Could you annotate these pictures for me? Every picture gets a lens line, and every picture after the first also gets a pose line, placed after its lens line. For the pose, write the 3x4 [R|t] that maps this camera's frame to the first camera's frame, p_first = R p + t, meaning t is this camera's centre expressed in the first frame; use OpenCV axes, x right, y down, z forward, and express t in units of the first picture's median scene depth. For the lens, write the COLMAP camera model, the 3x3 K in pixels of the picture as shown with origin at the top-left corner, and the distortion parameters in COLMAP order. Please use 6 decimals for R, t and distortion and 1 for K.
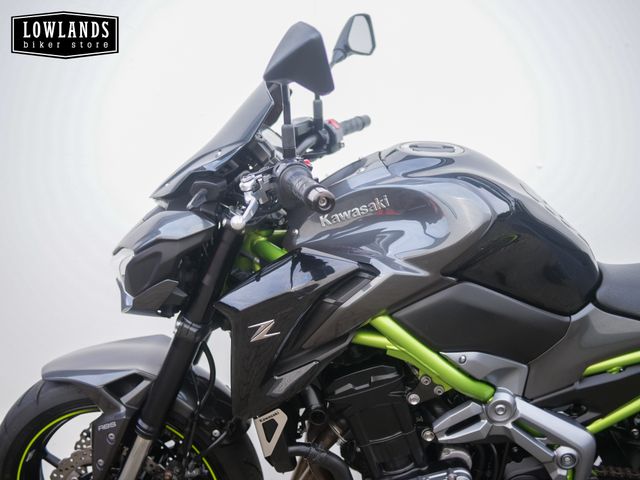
lens RADIAL K [[732.9, 0, 320.0], [0, 732.9, 240.0], [0, 0, 1]] dist [-0.011078, 0.005037]
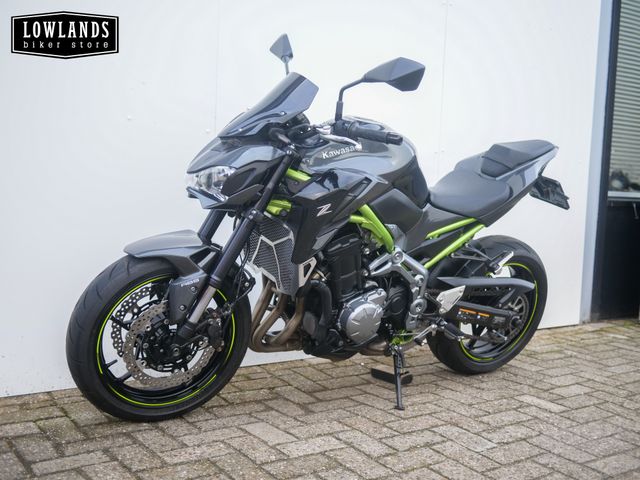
lens RADIAL K [[732.9, 0, 320.0], [0, 732.9, 240.0], [0, 0, 1]] dist [-0.011078, 0.005037]
pose [[0.807259, -0.018739, 0.589899, -1.070265], [0.006473, 0.999717, 0.022899, 0.140951], [-0.590162, -0.014667, 0.807152, -0.455839]]
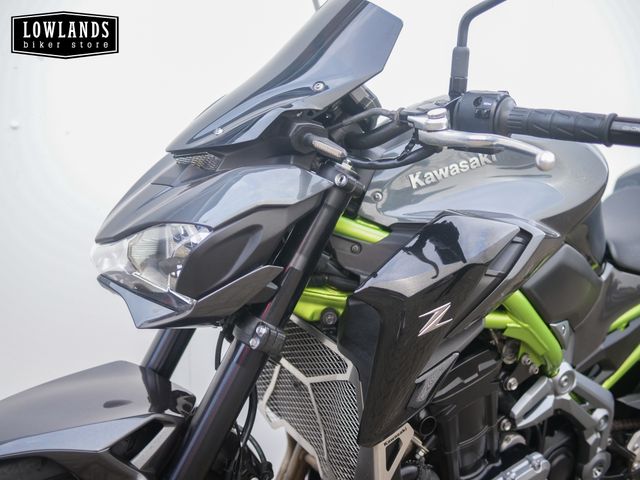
lens RADIAL K [[742.6, 0, 320.0], [0, 742.6, 240.0], [0, 0, 1]] dist [-0.004835, 0.004222]
pose [[0.815842, -0.047401, 0.576329, -0.548060], [0.055674, 0.998443, 0.003307, 0.029966], [-0.575589, 0.029389, 0.817211, 0.395385]]
